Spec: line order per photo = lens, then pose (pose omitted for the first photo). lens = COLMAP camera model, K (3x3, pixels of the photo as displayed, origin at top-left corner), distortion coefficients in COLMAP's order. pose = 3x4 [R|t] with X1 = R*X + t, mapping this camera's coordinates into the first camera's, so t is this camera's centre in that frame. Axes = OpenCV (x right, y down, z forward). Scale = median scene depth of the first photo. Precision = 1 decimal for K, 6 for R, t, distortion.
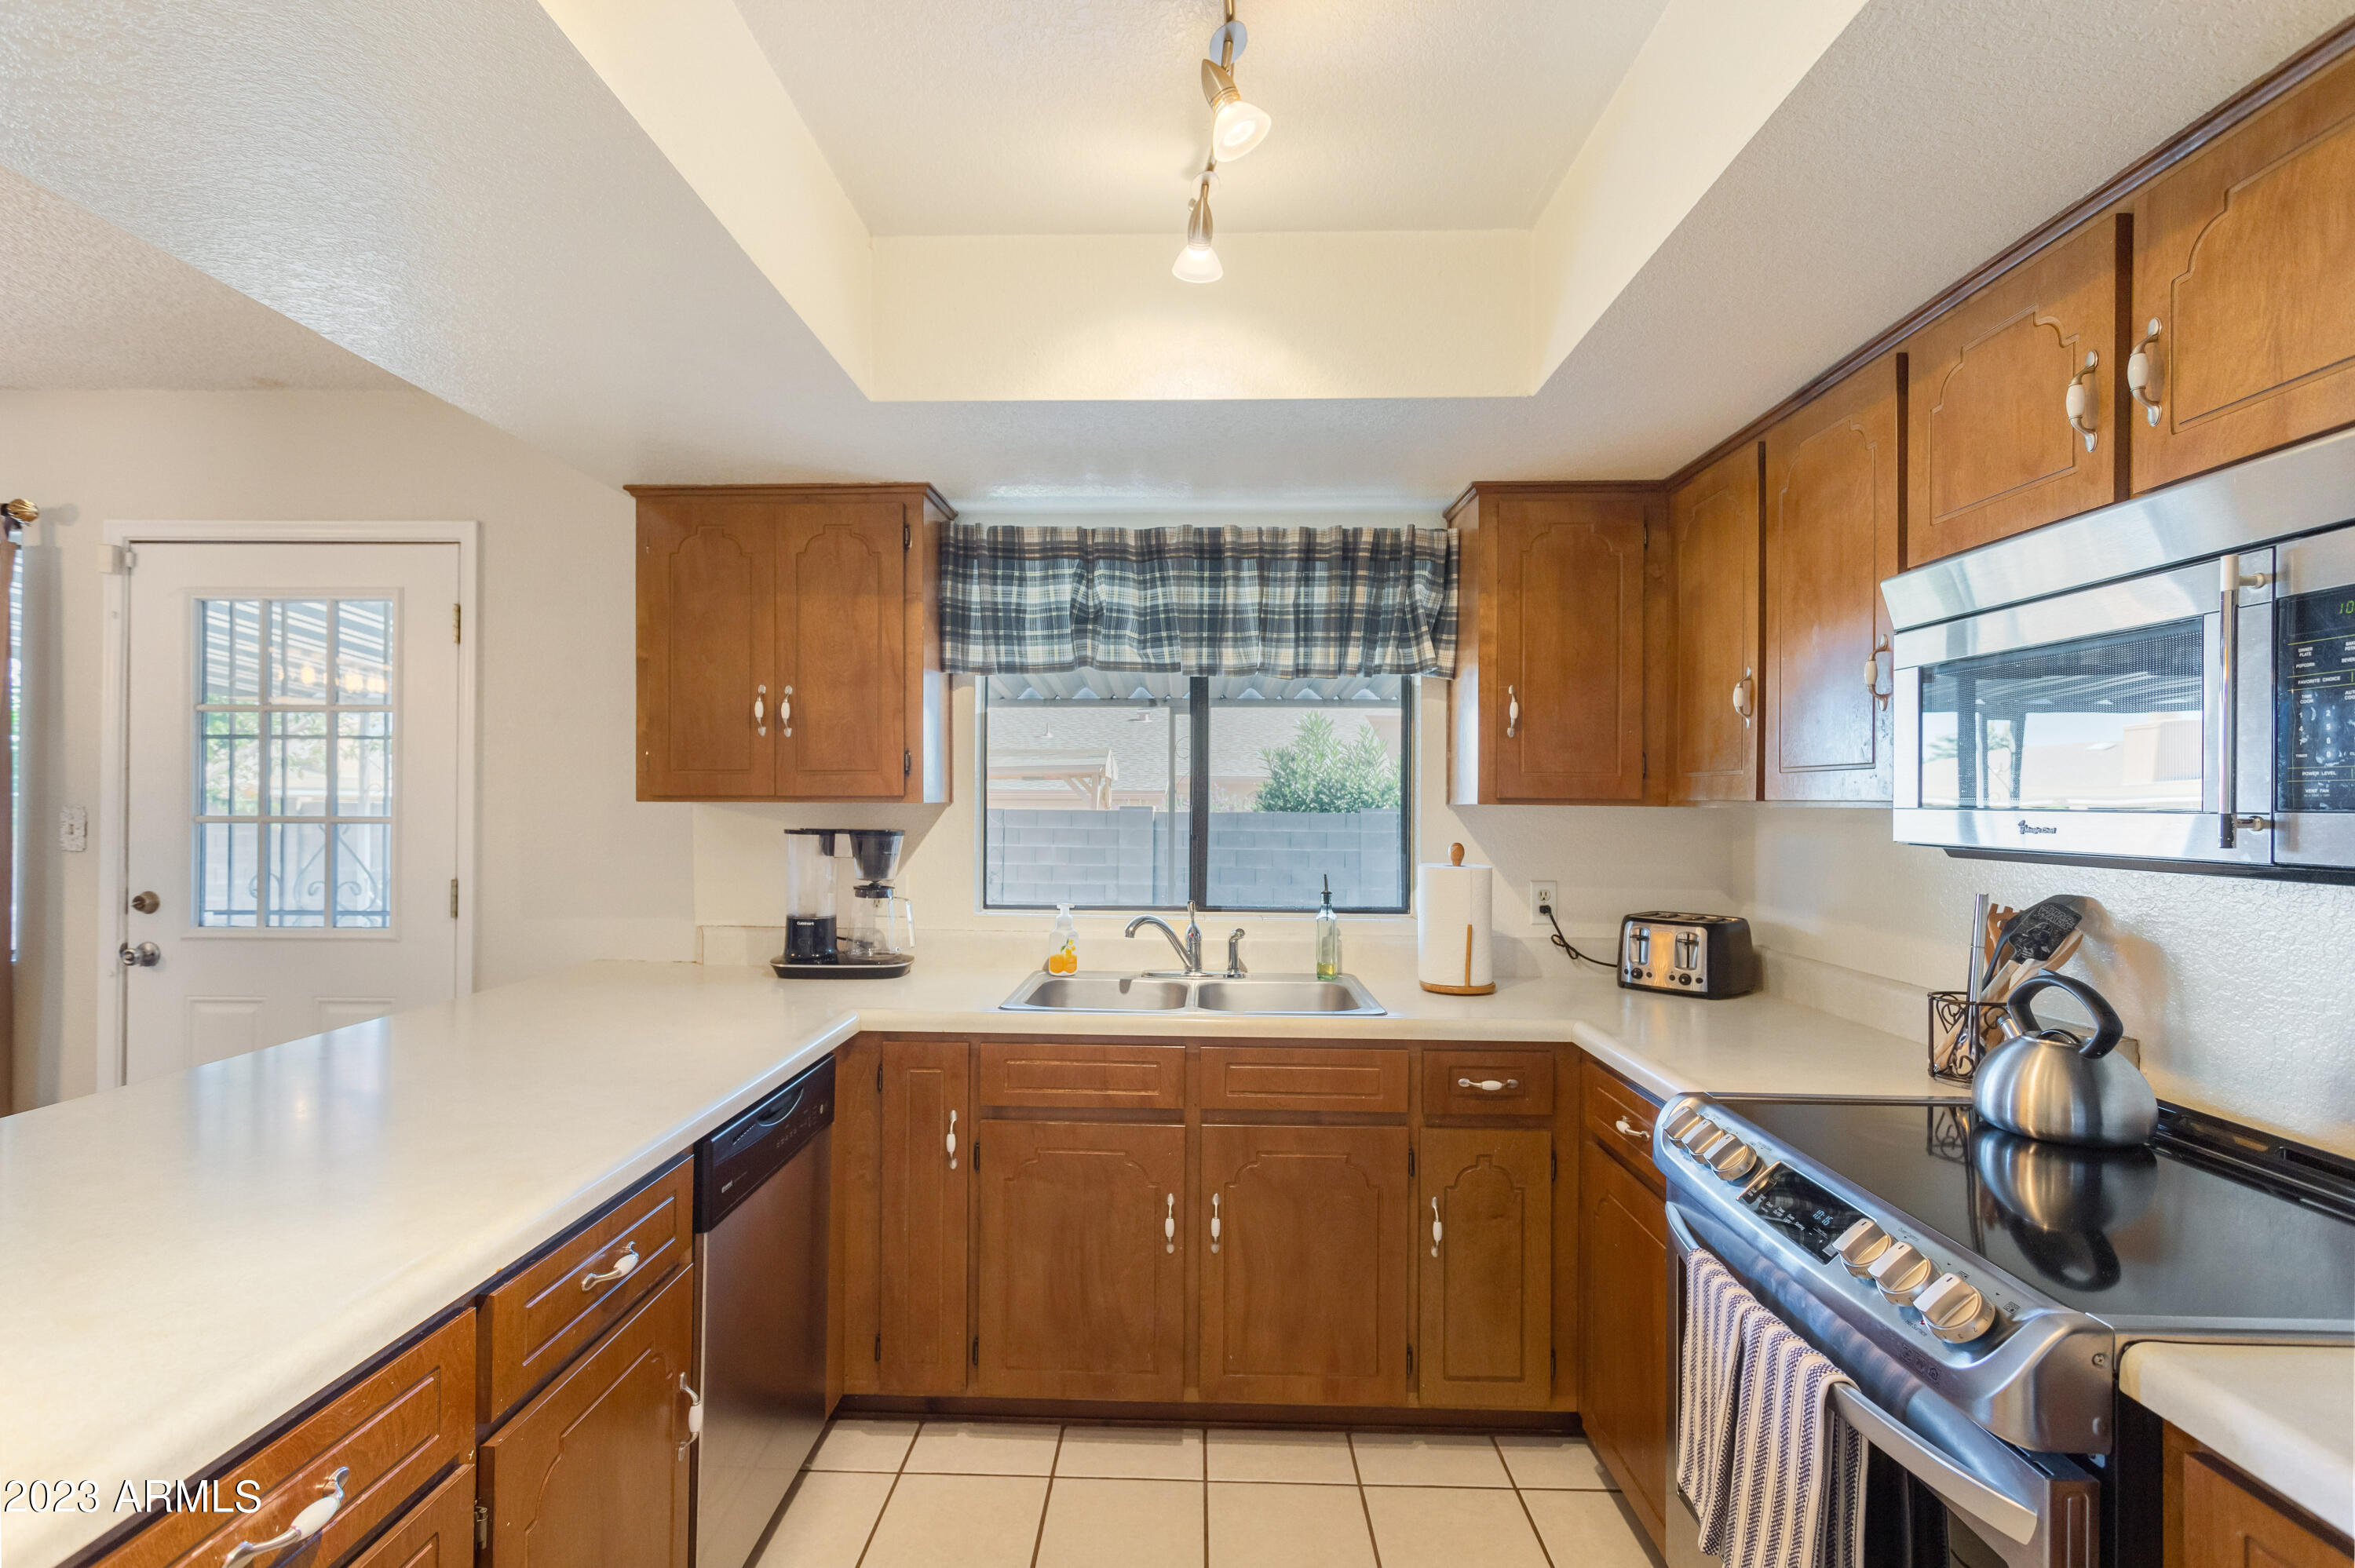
lens RADIAL K [[1130.1, 0, 1173.6], [0, 1130.1, 792.5], [0, 0, 1]] dist [0.001905, 0.001312]
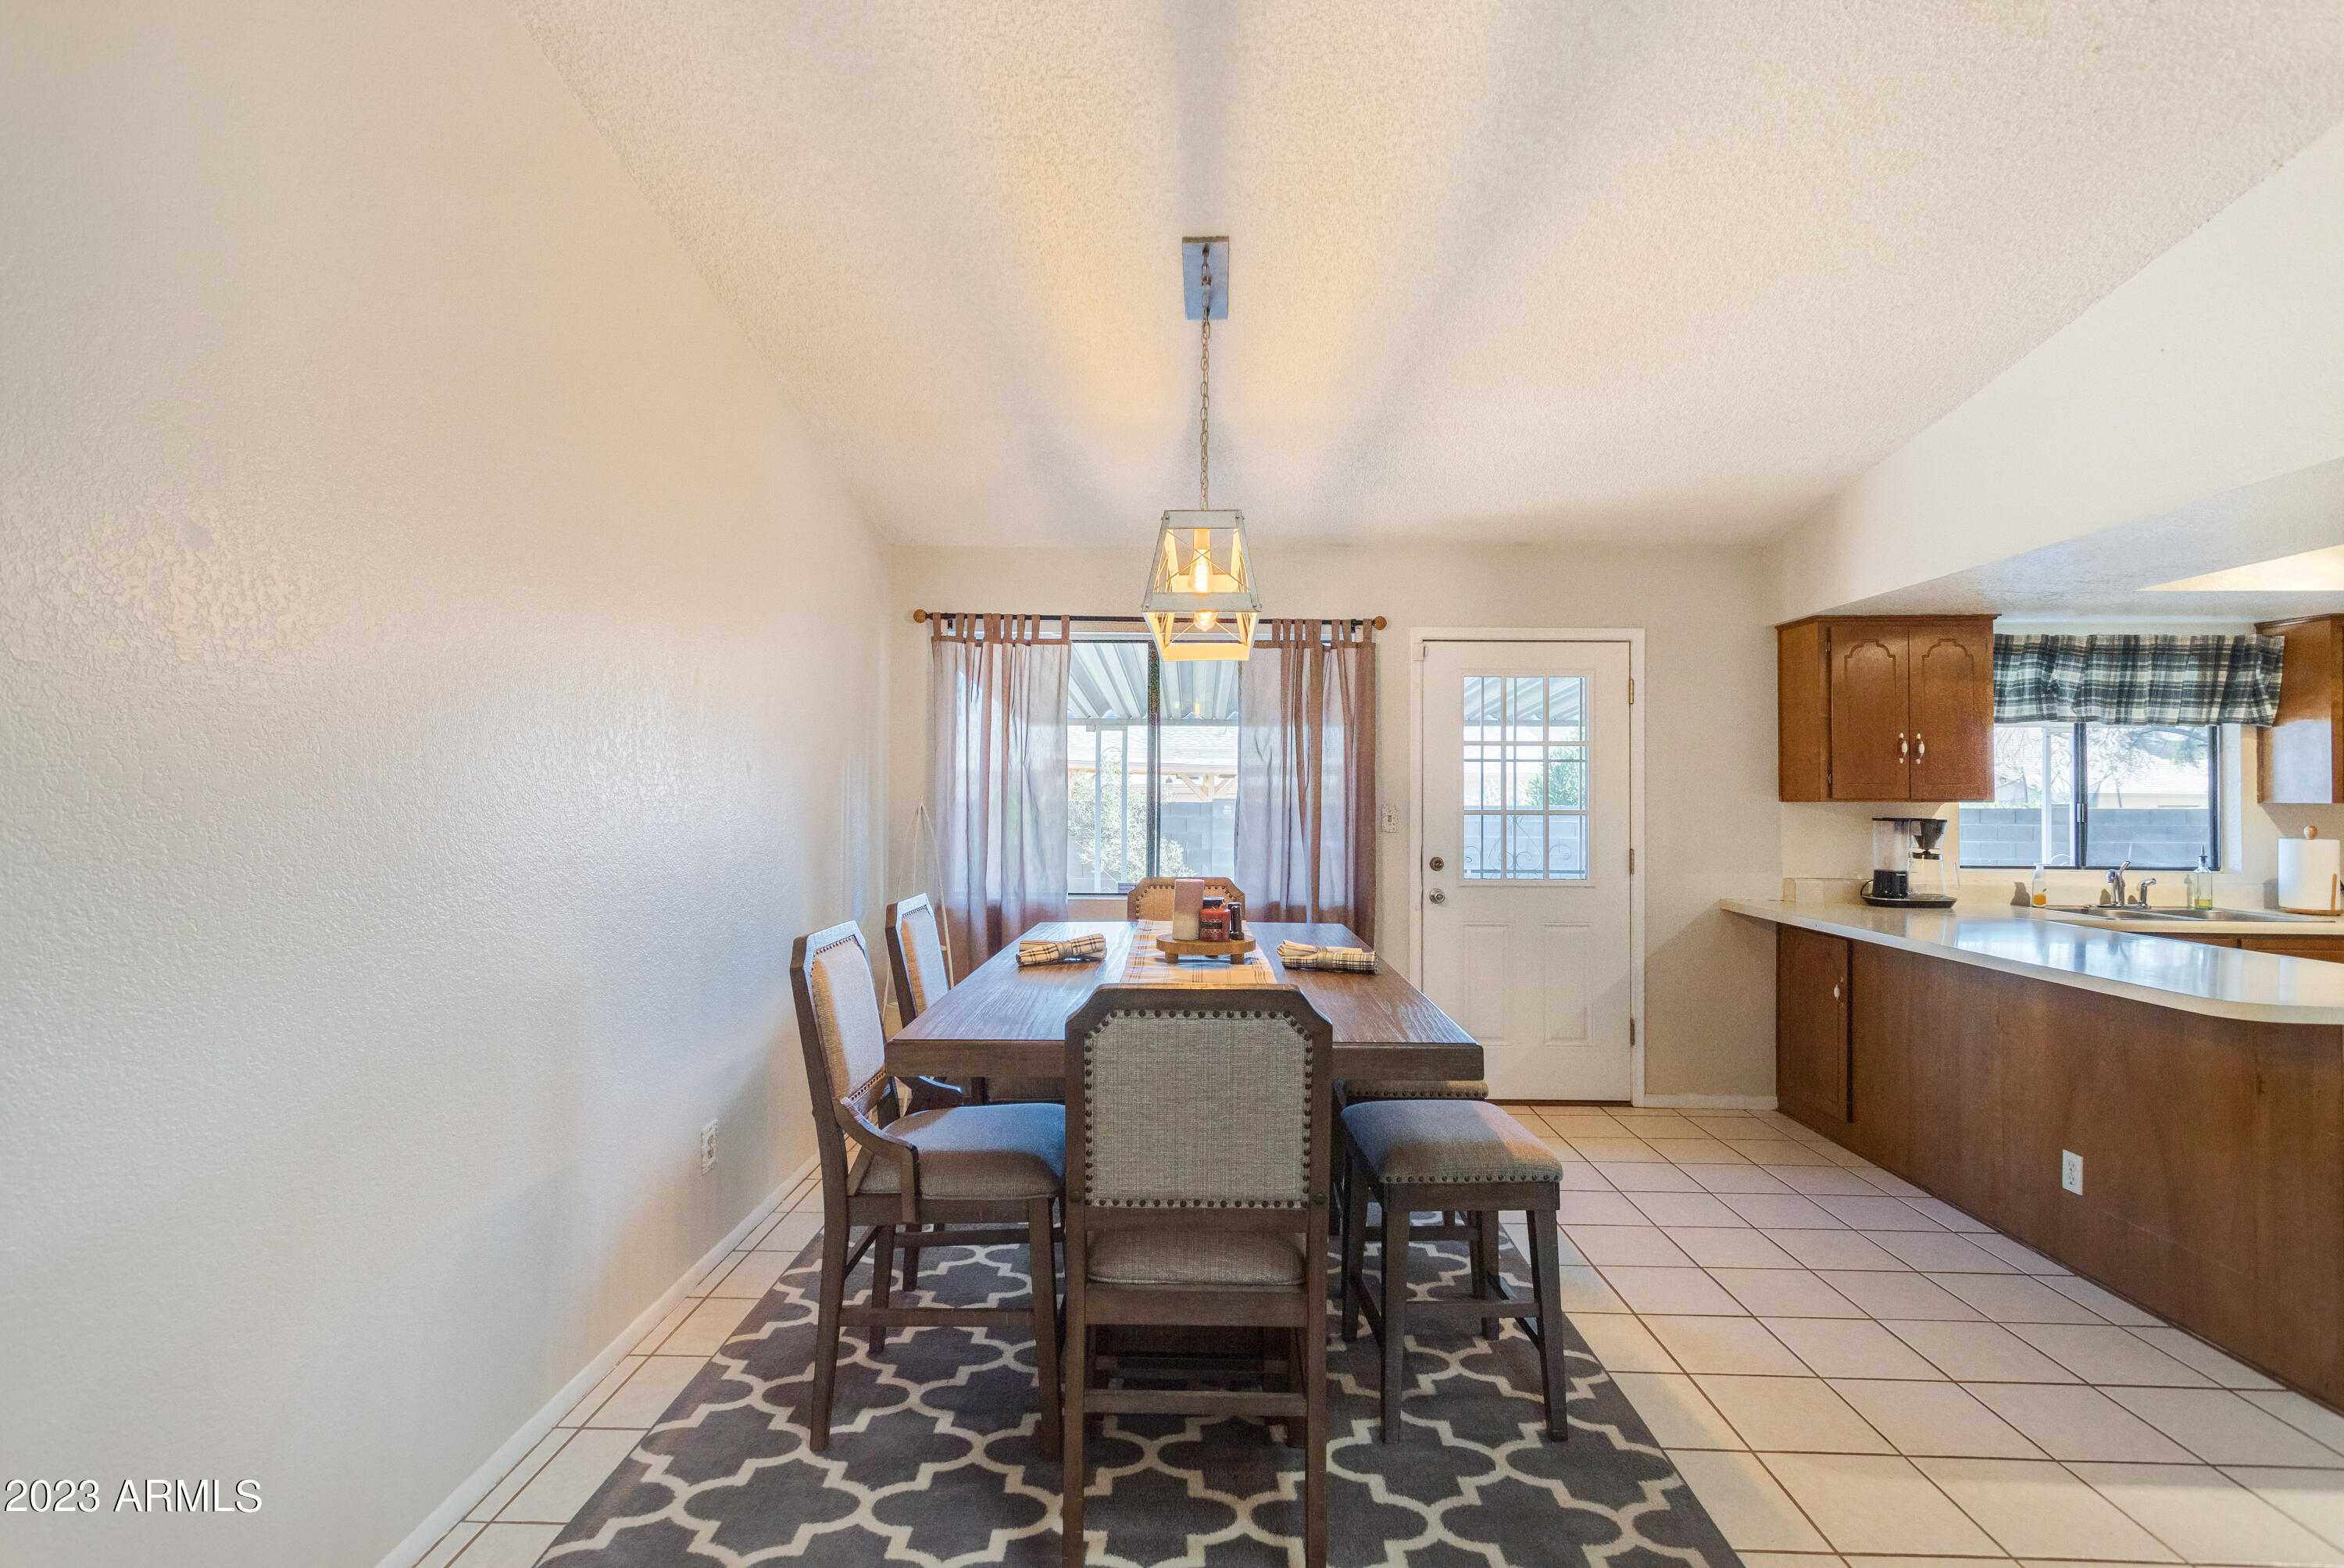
lens RADIAL K [[1124.9, 0, 1155.9], [0, 1124.9, 781.6], [0, 0, 1]] dist [0.001905, 0.001312]
pose [[0.999973, -0.000817, -0.007346, -1.383224], [0.000763, 0.999973, -0.007267, -0.010320], [0.007351, 0.007261, 0.999947, -0.658249]]
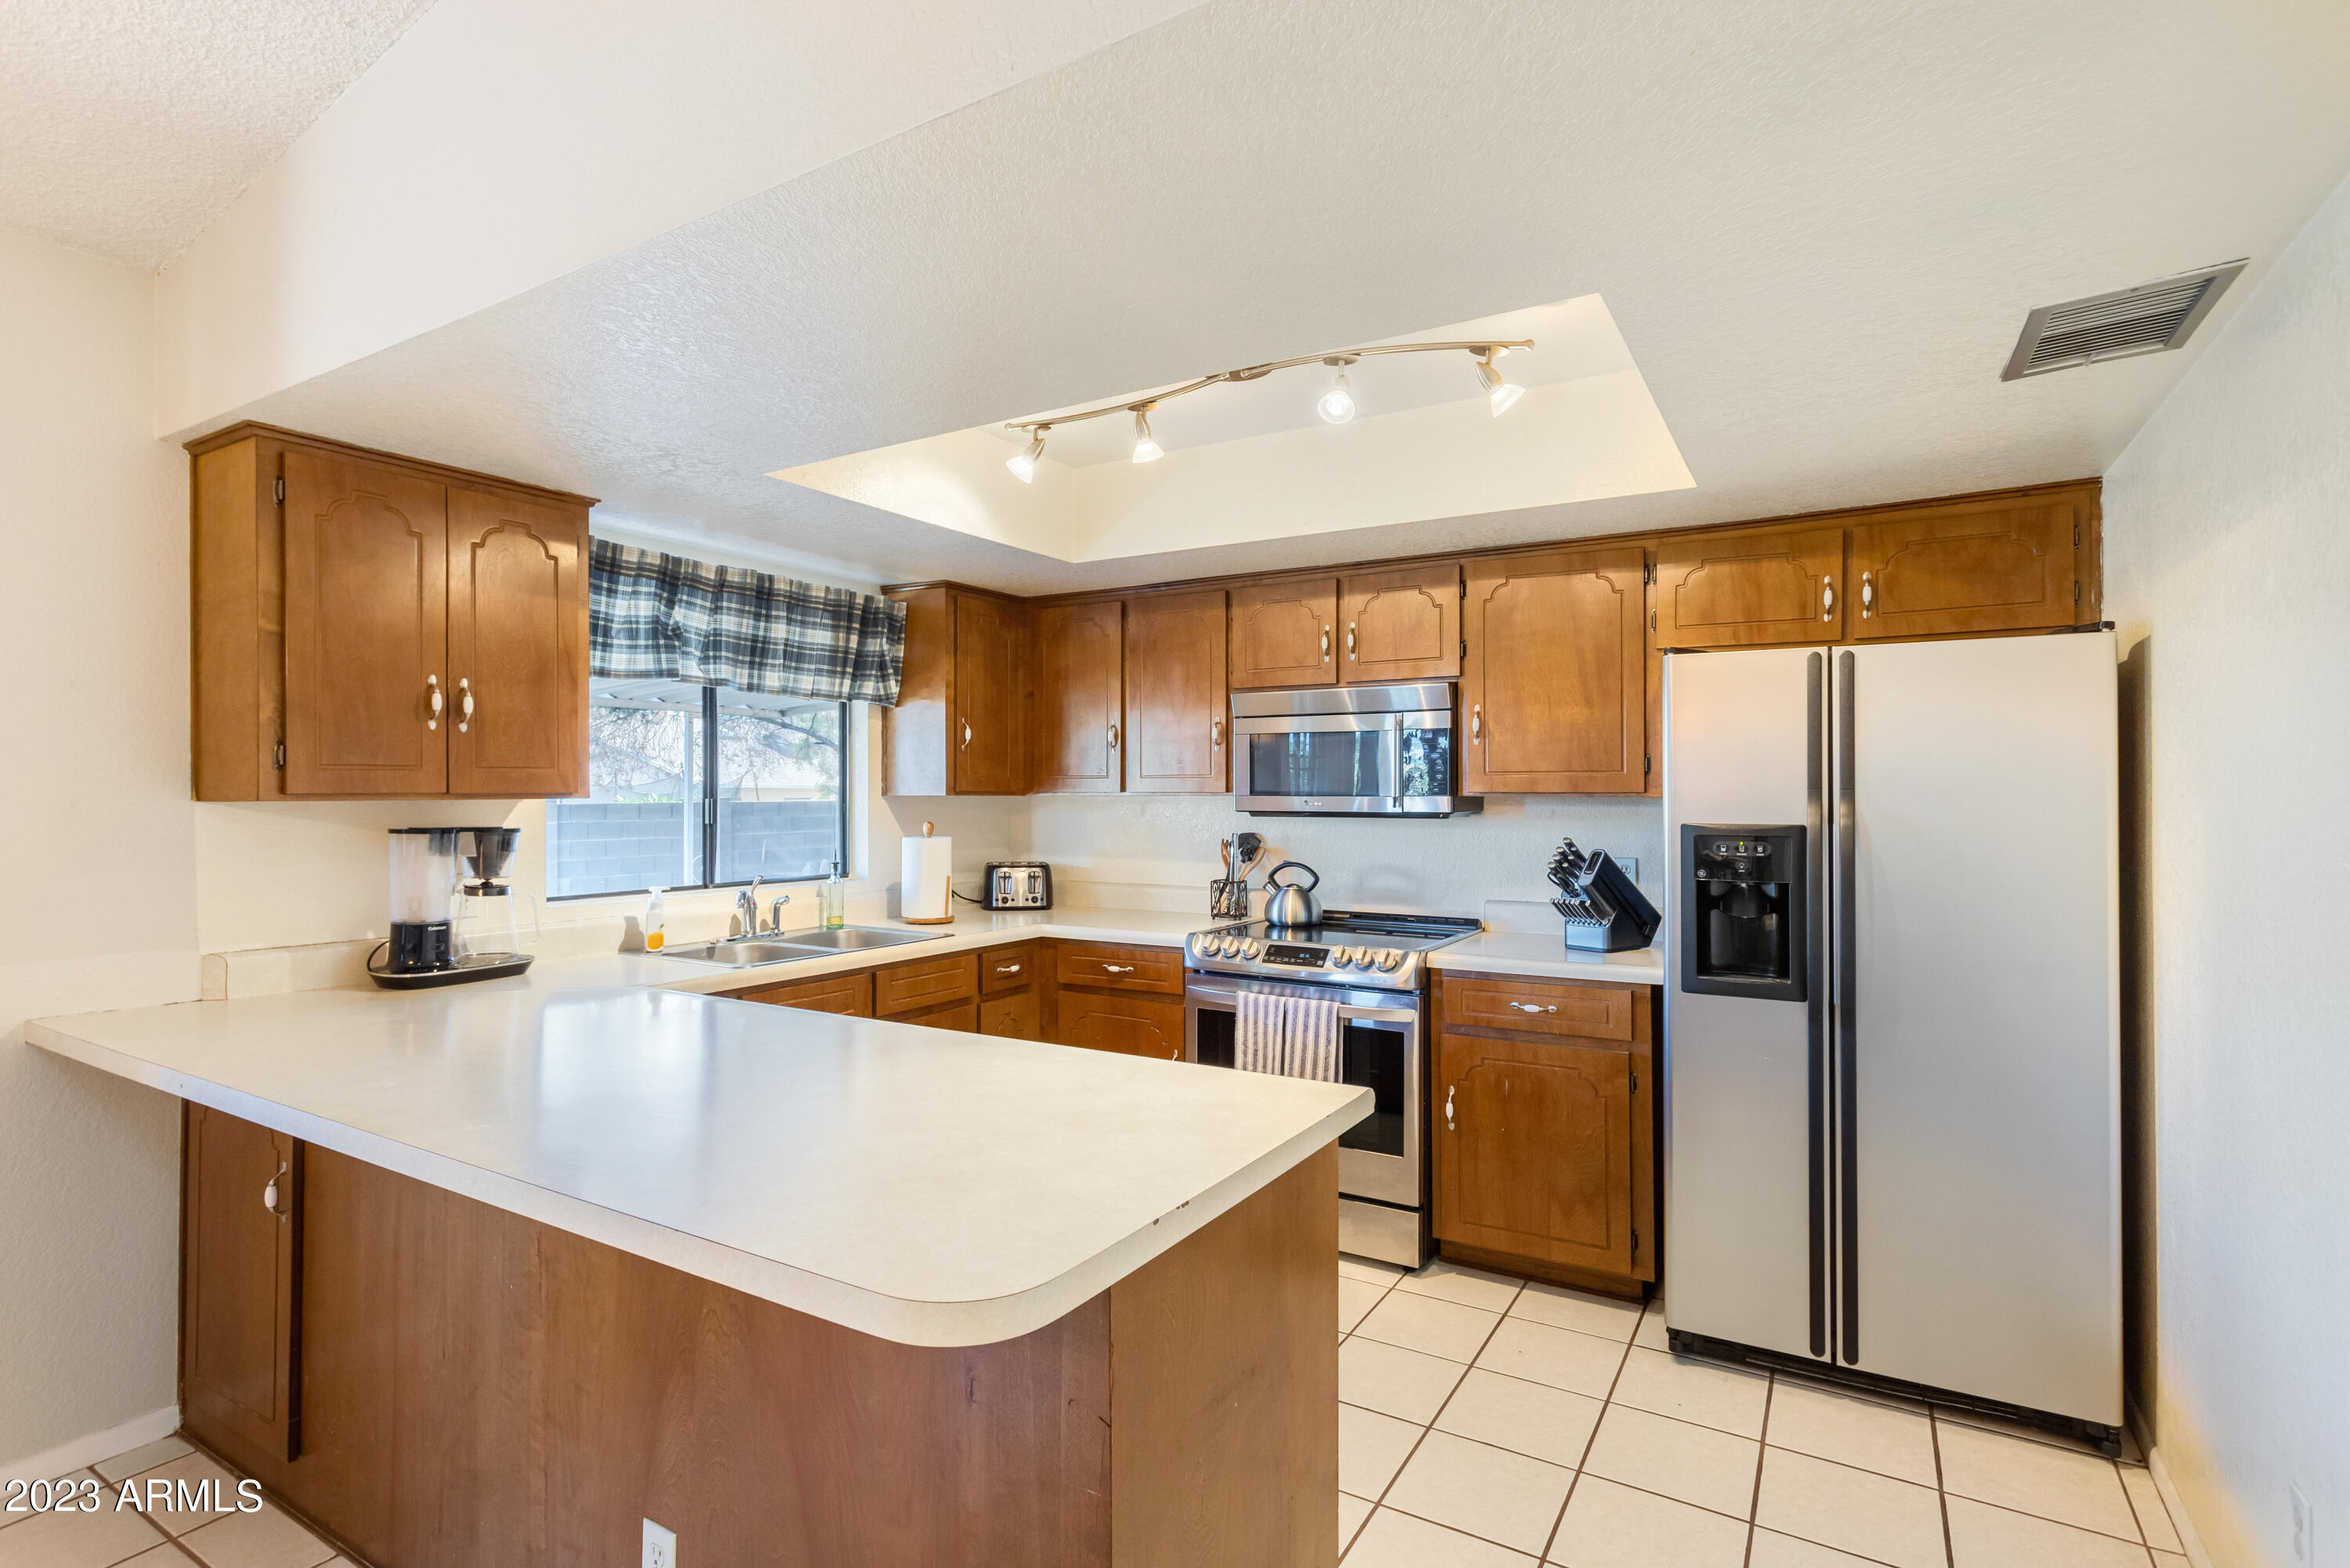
lens RADIAL K [[1127.8, 0, 1165.0], [0, 1127.8, 783.7], [0, 0, 1]] dist [0.001905, 0.001312]
pose [[0.501516, 0.000409, 0.865148, -0.818130], [0.001268, 0.999998, -0.001207, -0.002720], [-0.865147, 0.001702, 0.501515, 0.001115]]
